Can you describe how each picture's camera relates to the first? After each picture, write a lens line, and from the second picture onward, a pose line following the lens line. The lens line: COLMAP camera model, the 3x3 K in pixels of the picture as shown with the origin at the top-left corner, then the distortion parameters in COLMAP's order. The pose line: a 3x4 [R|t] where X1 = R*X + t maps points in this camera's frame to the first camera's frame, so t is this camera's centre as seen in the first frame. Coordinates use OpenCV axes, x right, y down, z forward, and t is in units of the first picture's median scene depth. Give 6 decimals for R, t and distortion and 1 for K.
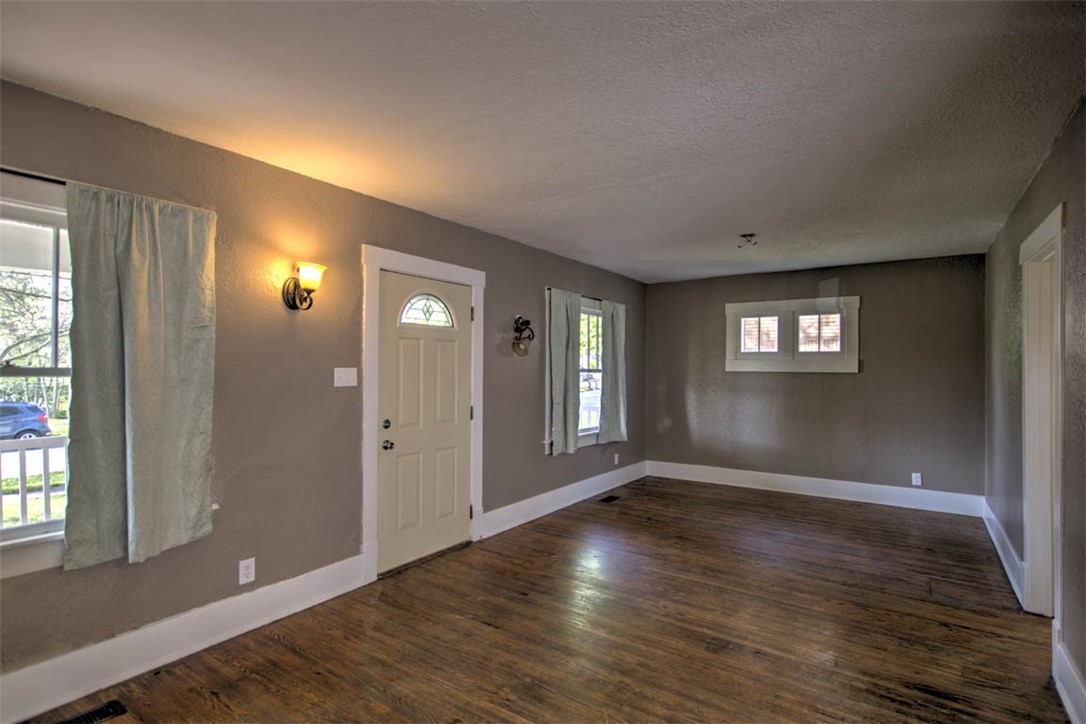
lens RADIAL K [[535.6, 0, 543.0], [0, 535.6, 362.0], [0, 0, 1]] dist [-0.003370, 0.000093]
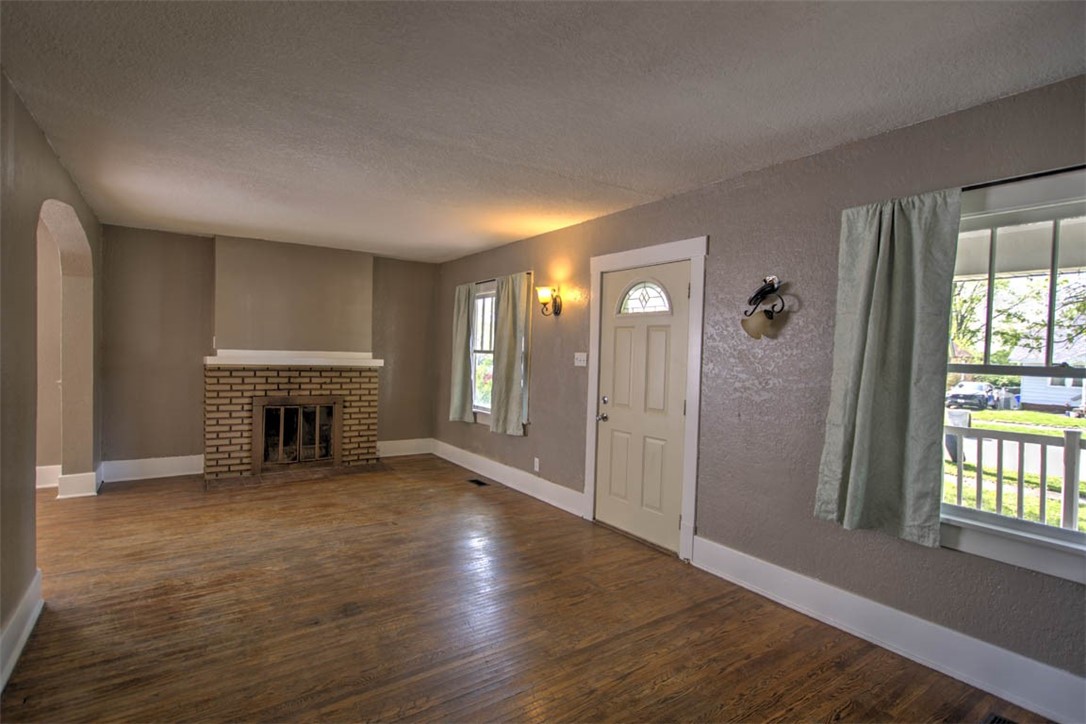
lens RADIAL K [[535.6, 0, 543.0], [0, 535.6, 362.0], [0, 0, 1]] dist [-0.003370, 0.000093]
pose [[-0.352904, 0.003596, -0.935653, 0.919636], [-0.020617, 0.999720, 0.011618, 0.020087], [0.935432, 0.023390, -0.352731, 1.342464]]
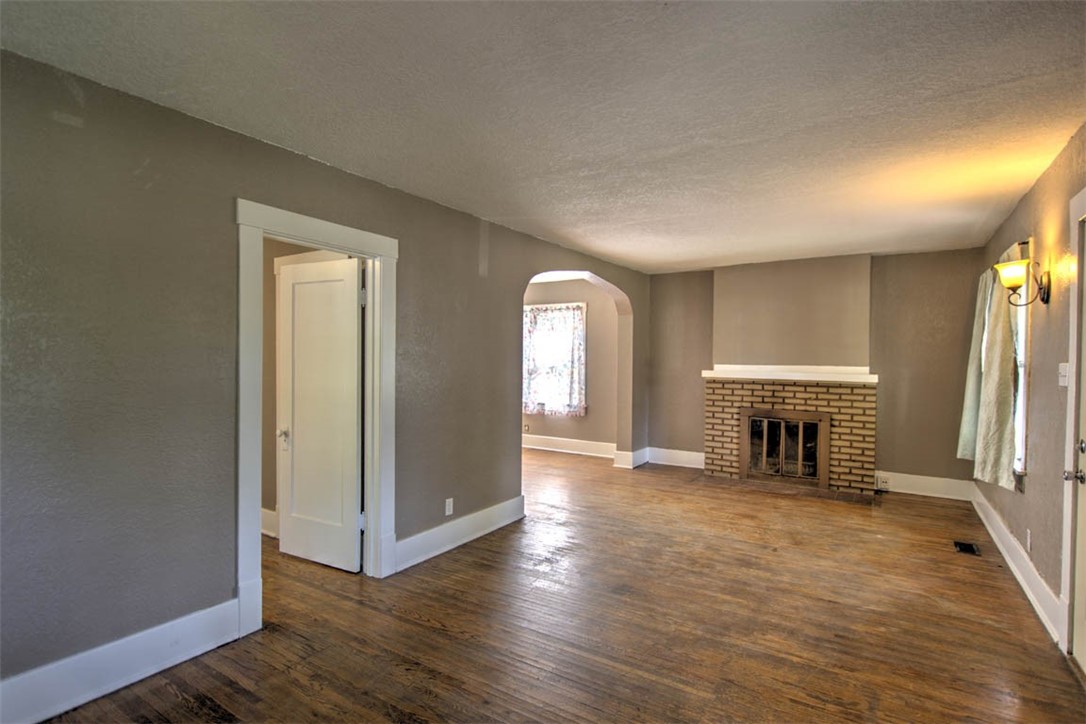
lens RADIAL K [[535.6, 0, 543.0], [0, 535.6, 362.0], [0, 0, 1]] dist [-0.003370, 0.000093]
pose [[-0.999360, -0.014307, -0.032783, 0.429671], [-0.014344, 0.999897, 0.000897, 0.019165], [0.032767, 0.001367, -0.999462, 1.715184]]
